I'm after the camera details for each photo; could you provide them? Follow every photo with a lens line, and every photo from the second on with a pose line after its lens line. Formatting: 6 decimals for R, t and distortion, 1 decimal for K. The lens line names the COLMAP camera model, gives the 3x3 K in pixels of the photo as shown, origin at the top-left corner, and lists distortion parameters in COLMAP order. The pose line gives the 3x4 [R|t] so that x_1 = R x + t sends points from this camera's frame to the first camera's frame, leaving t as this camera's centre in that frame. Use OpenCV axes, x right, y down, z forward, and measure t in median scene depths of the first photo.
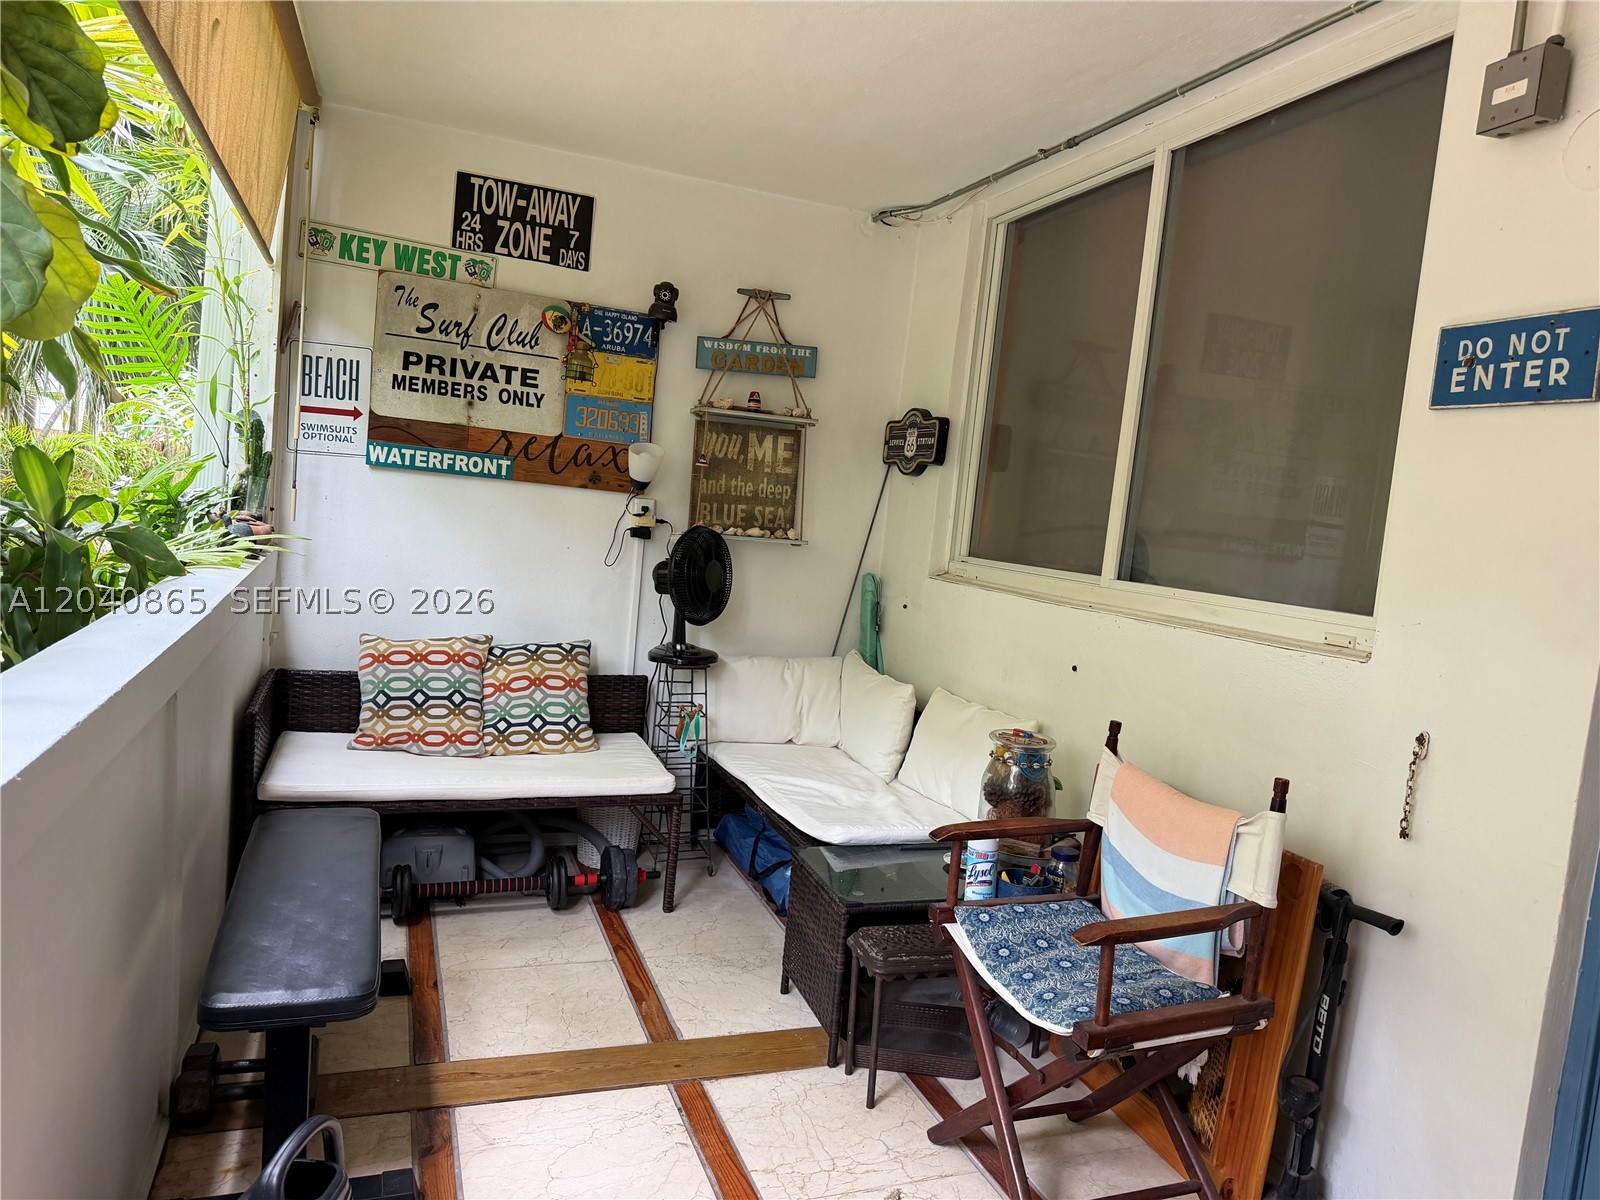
lens RADIAL K [[1118.0, 0, 797.4], [0, 1118.0, 606.0], [0, 0, 1]] dist [0.138236, -0.233331]
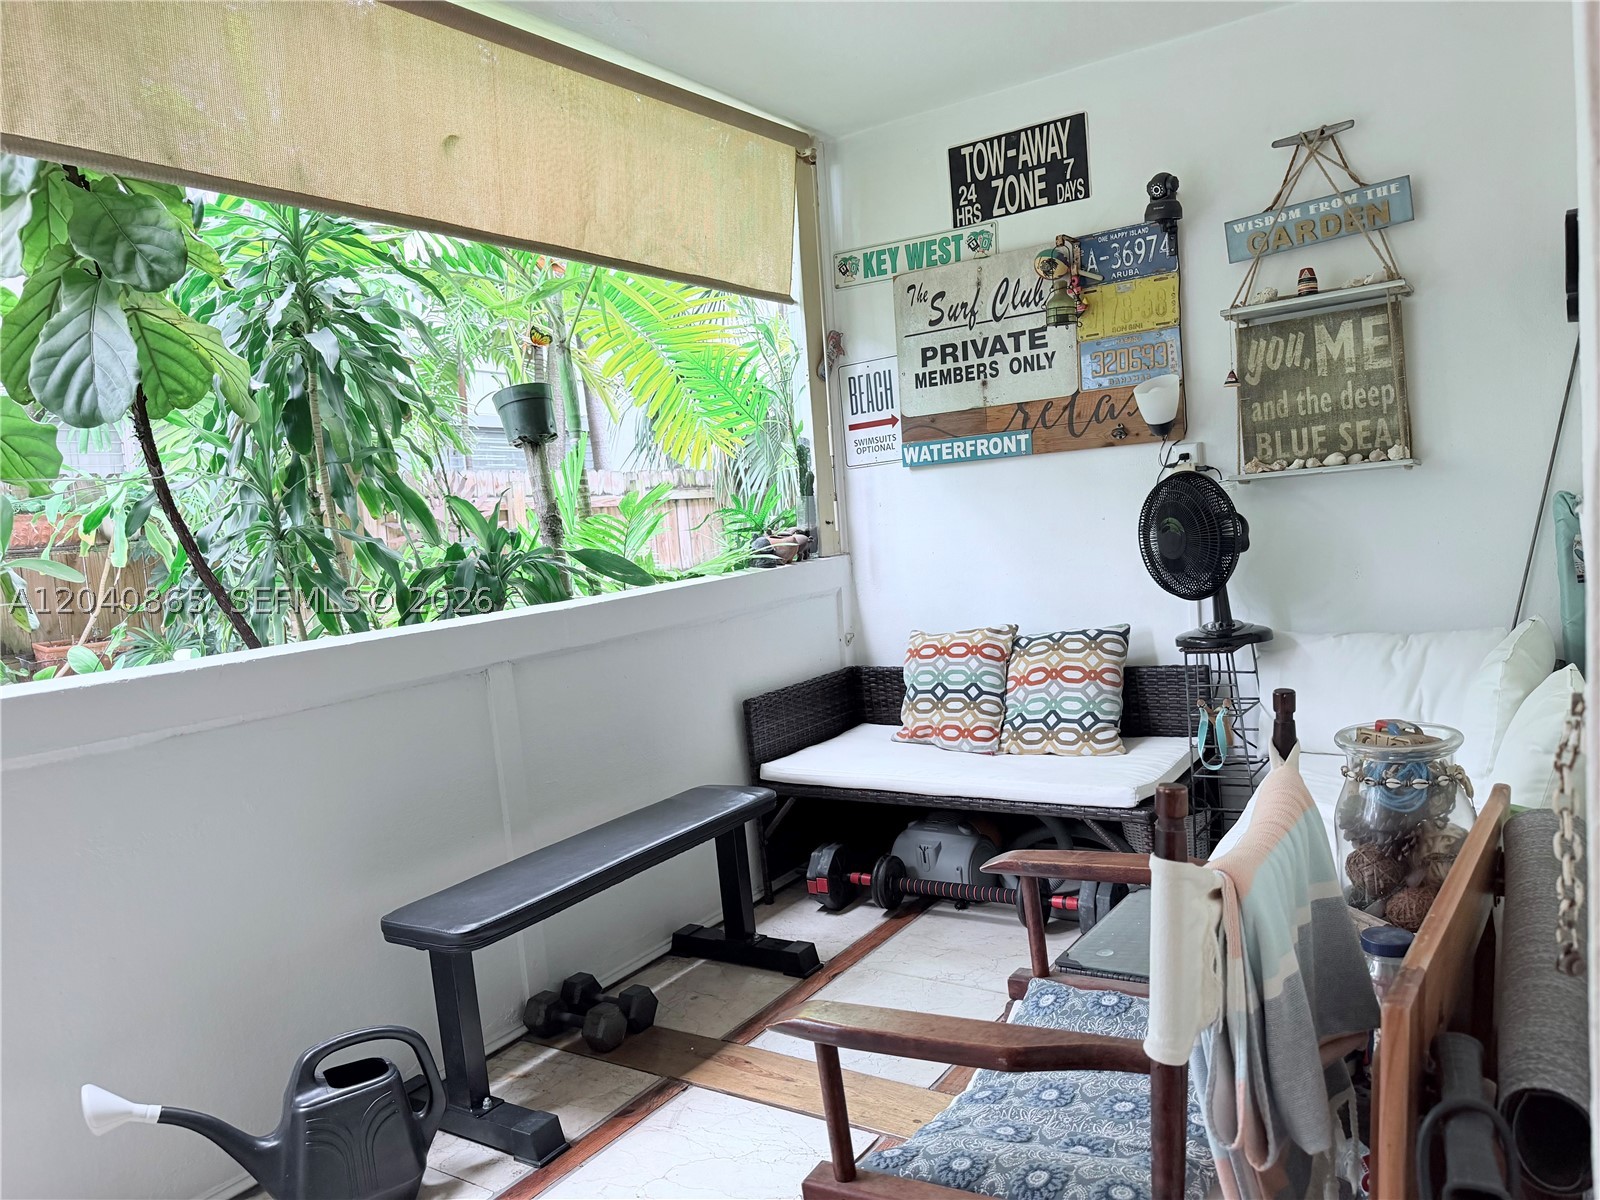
lens RADIAL K [[1118.0, 0, 797.4], [0, 1118.0, 606.0], [0, 0, 1]] dist [0.138236, -0.233331]
pose [[0.571761, -0.077028, -0.816796, 0.382478], [0.058880, 0.996868, -0.052793, 0.049009], [0.818304, -0.017908, 0.574506, 0.324039]]
